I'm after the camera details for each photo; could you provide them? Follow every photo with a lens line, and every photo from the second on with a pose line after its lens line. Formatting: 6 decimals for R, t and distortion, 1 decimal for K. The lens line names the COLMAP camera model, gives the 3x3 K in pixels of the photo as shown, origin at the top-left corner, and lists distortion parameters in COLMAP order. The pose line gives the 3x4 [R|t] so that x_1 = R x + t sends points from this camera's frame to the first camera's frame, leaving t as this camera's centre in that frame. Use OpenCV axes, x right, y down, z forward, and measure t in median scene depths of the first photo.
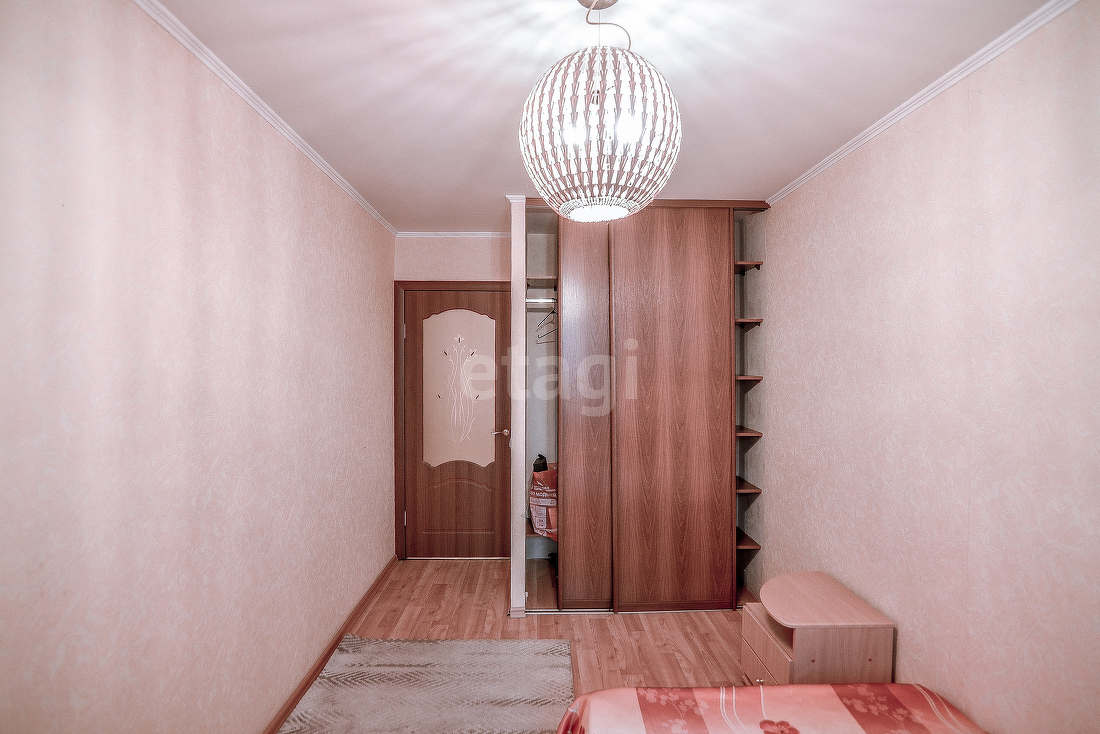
lens RADIAL K [[503.2, 0, 548.3], [0, 503.2, 364.2], [0, 0, 1]] dist [-0.023396, 0.002225]
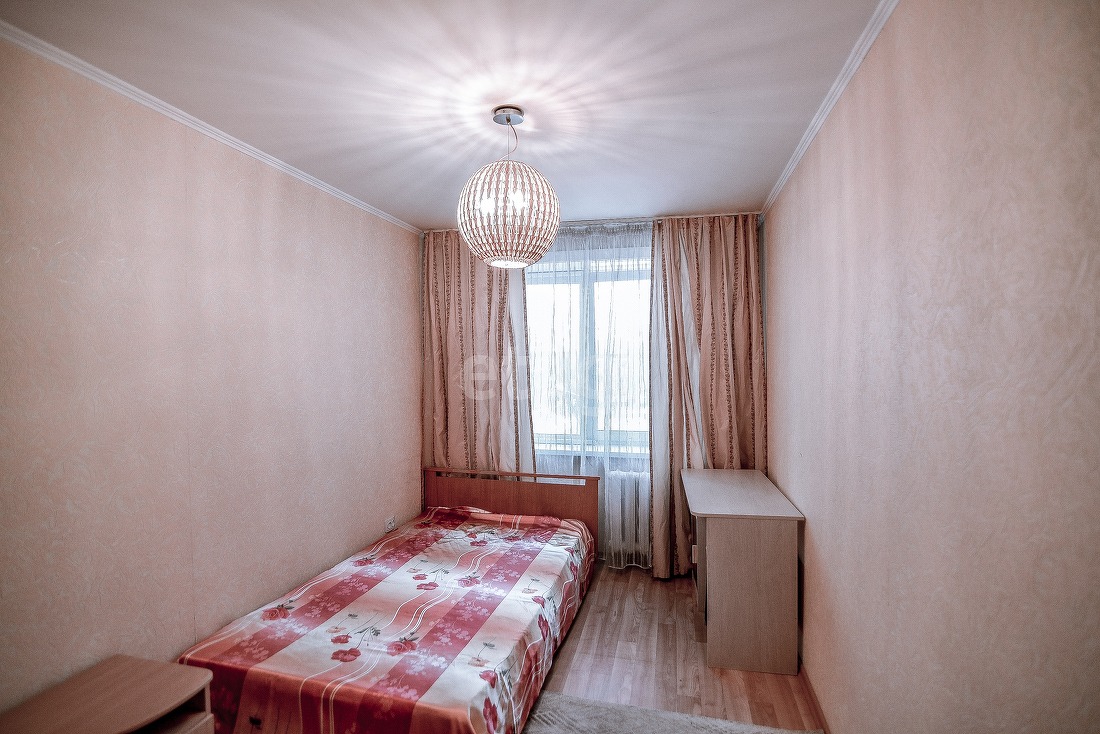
lens RADIAL K [[503.2, 0, 550.7], [0, 503.2, 362.3], [0, 0, 1]] dist [-0.023396, 0.002225]
pose [[-0.962090, -0.001422, 0.272727, -0.367972], [0.002099, 0.999918, 0.012618, -0.014513], [-0.272723, 0.012713, -0.962009, 2.033479]]
